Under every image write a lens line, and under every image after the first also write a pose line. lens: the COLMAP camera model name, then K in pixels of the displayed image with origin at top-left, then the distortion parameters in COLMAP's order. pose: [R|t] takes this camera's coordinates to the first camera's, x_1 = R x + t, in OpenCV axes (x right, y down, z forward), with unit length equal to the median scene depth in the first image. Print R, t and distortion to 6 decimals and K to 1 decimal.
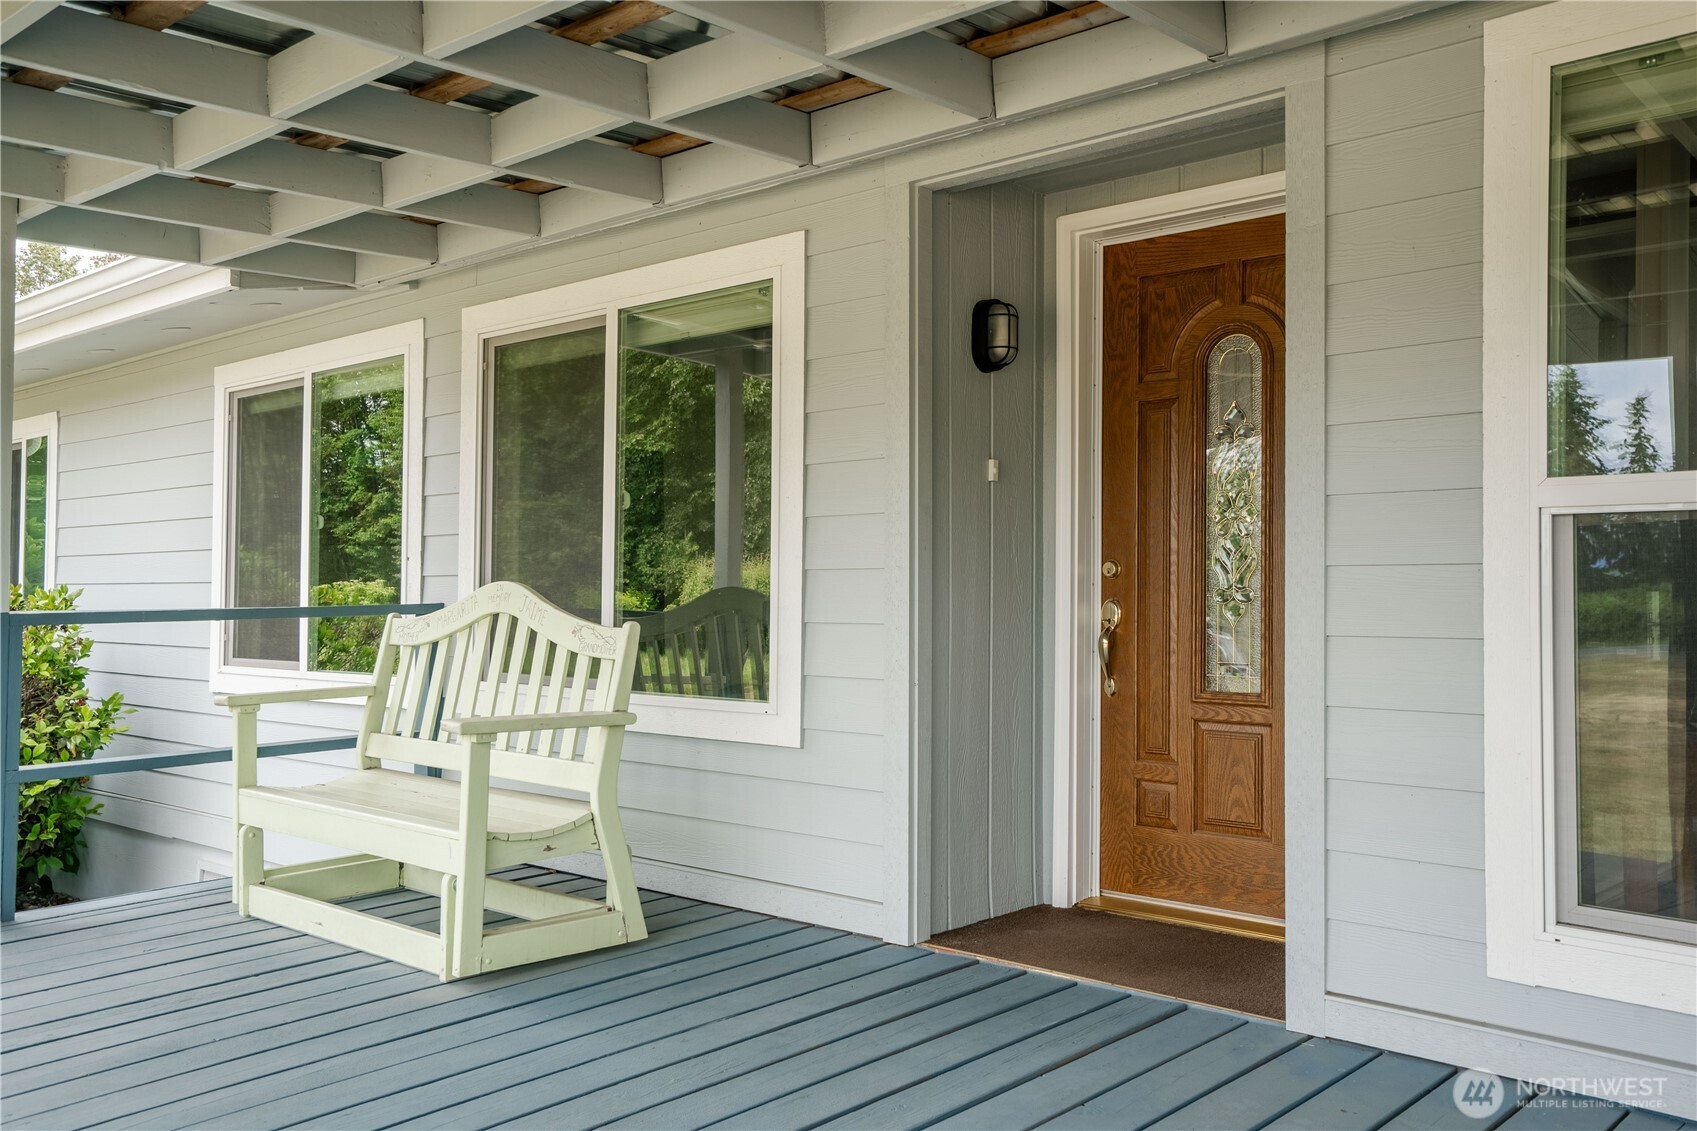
lens RADIAL K [[1434.9, 0, 839.5], [0, 1434.9, 576.8], [0, 0, 1]] dist [0.063524, 0.019794]
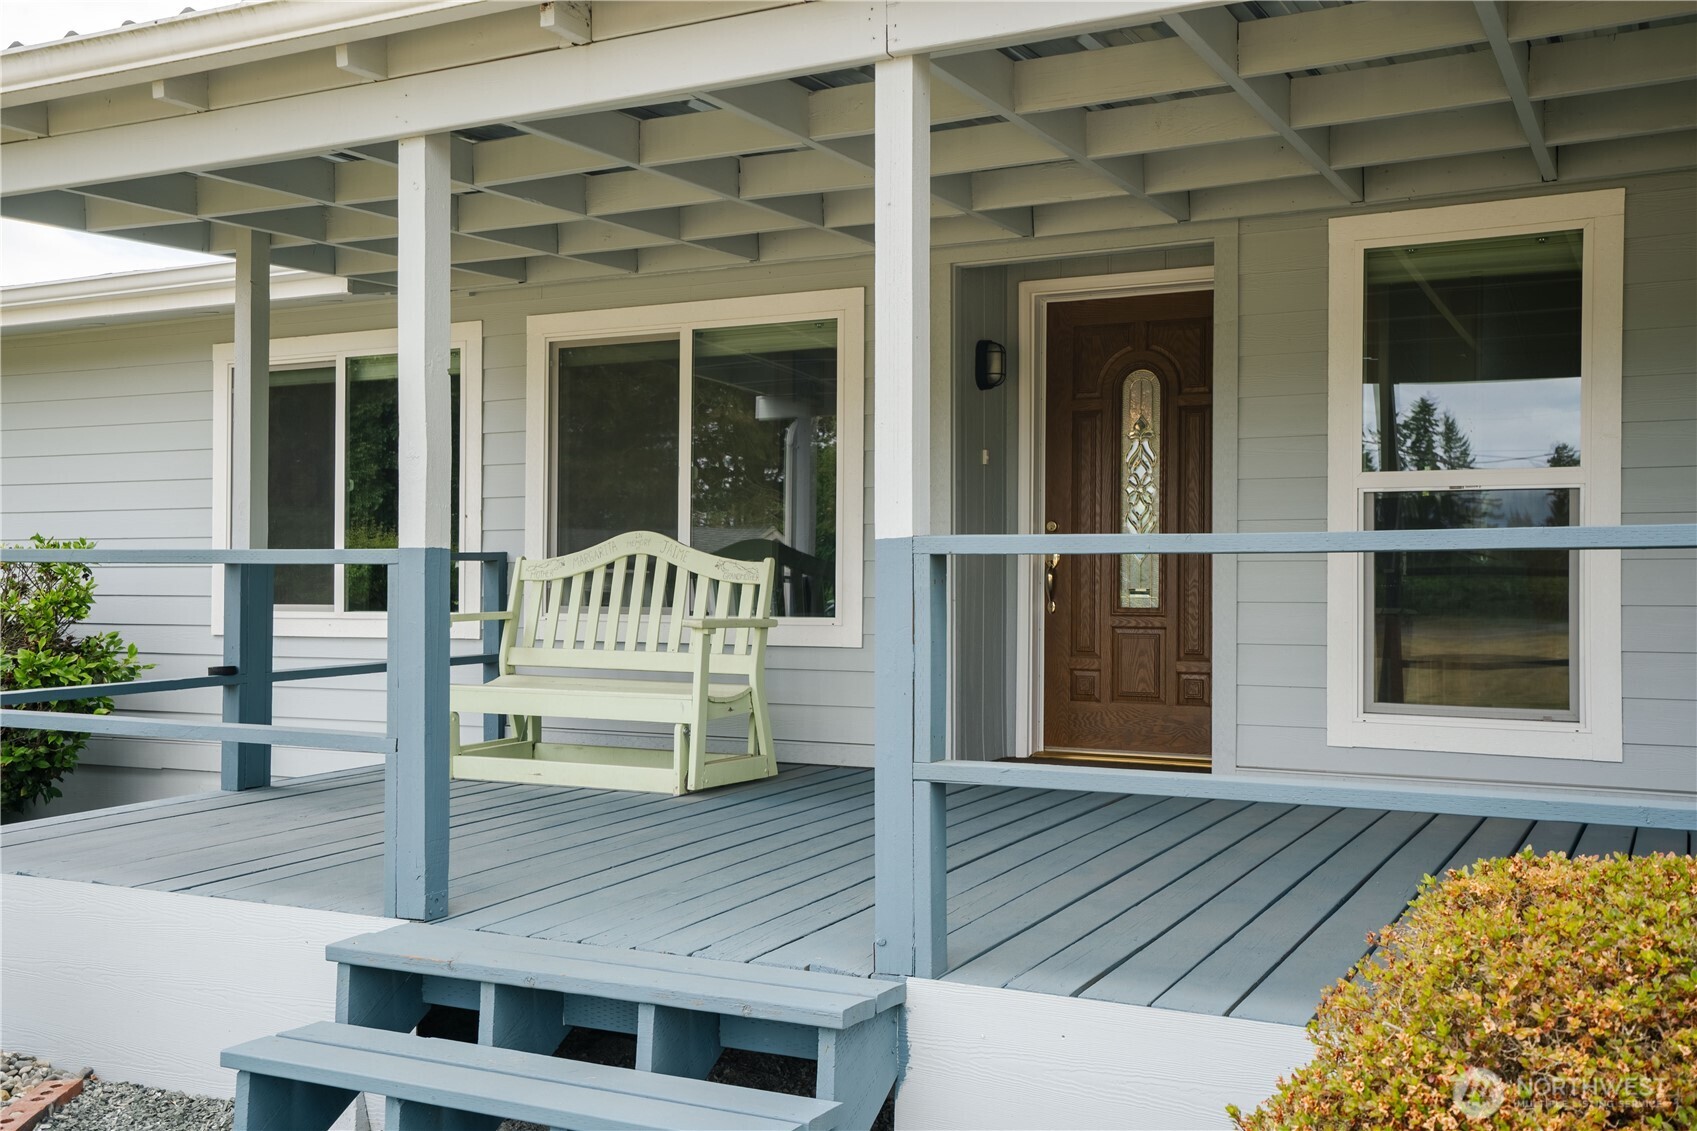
lens RADIAL K [[1632.5, 0, 847.9], [0, 1632.5, 577.7], [0, 0, 1]] dist [0.105264, 0.000000]
pose [[0.967059, 0.000457, 0.254551, -0.450481], [-0.003597, 0.999923, 0.011872, 0.028887], [-0.254526, -0.012396, 0.966987, -0.569442]]
